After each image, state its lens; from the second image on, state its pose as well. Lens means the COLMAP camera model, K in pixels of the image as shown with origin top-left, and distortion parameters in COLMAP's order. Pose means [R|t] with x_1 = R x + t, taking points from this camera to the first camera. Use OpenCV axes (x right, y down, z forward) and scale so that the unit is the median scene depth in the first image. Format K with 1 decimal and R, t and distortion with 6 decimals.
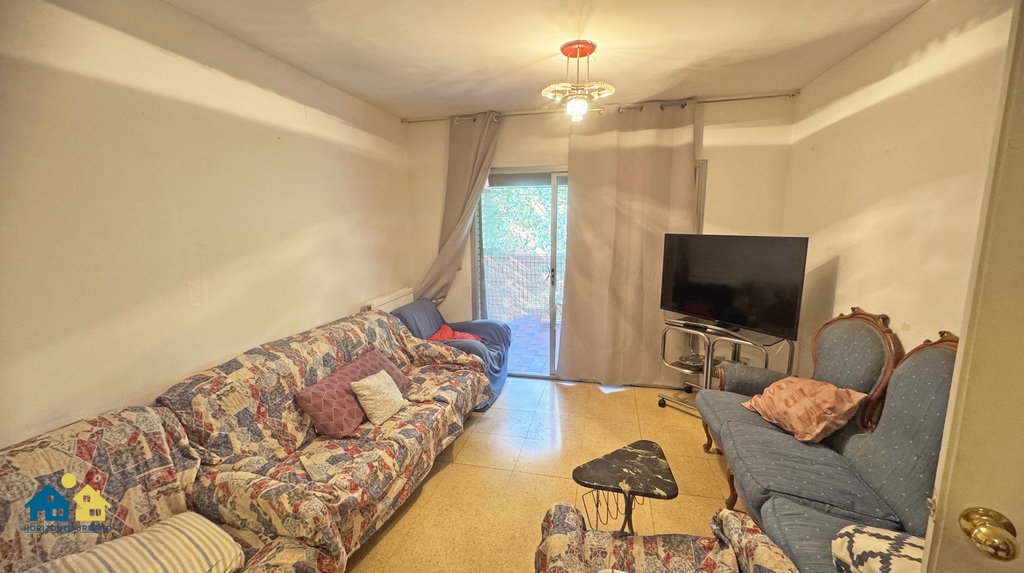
lens RADIAL K [[406.4, 0, 509.8], [0, 406.4, 285.3], [0, 0, 1]] dist [-0.000045, 0.000048]
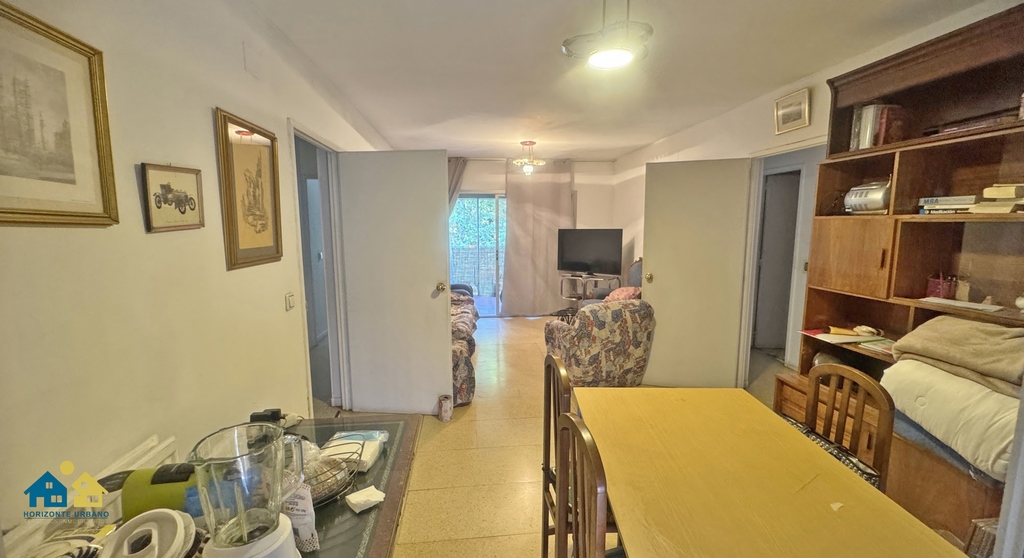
lens RADIAL K [[413.1, 0, 513.2], [0, 413.1, 277.6], [0, 0, 1]] dist [-0.000320, -0.000023]
pose [[0.938193, -0.035656, 0.344272, -0.479838], [0.047478, 0.998535, -0.025965, 0.136064], [-0.342841, 0.040706, 0.938511, -0.706697]]
